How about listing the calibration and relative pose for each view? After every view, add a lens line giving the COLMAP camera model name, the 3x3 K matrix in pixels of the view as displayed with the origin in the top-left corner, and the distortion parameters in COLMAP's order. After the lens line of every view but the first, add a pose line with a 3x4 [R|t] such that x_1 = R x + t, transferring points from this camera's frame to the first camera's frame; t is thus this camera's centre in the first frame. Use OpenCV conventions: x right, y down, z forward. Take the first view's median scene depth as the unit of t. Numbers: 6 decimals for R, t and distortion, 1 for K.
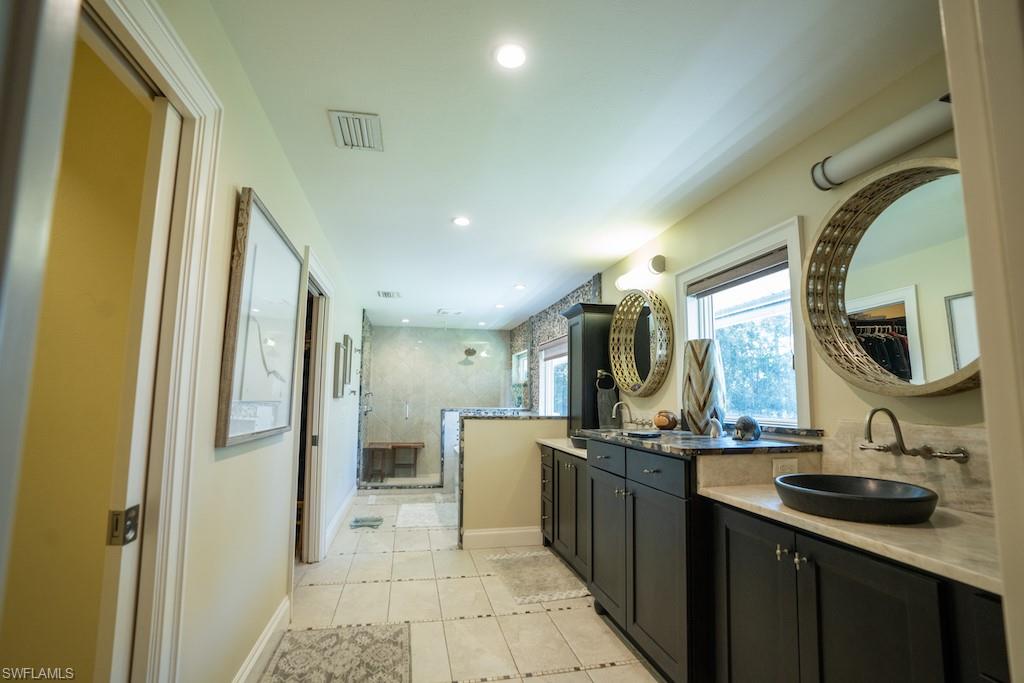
lens RADIAL K [[475.9, 0, 512.0], [0, 475.9, 341.5], [0, 0, 1]] dist [-0.077761, 0.032477]
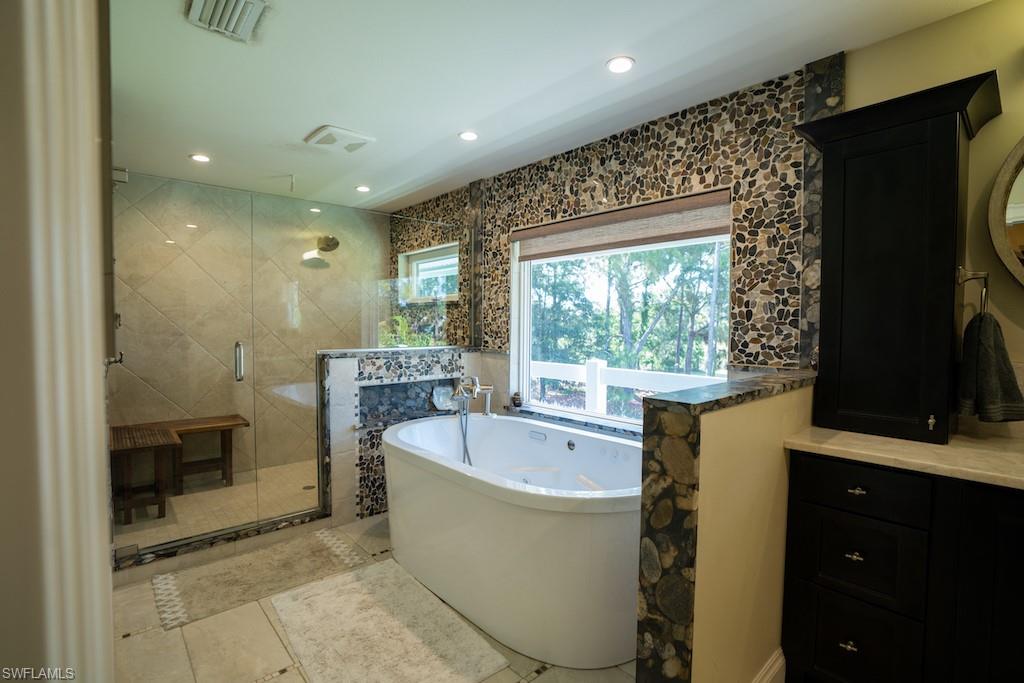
lens RADIAL K [[475.9, 0, 512.0], [0, 475.9, 341.5], [0, 0, 1]] dist [-0.077761, 0.032477]
pose [[0.877989, -0.023063, 0.478124, -0.201353], [-0.054401, 0.987560, 0.147534, 0.051947], [-0.475579, -0.155544, 0.865812, 0.512624]]
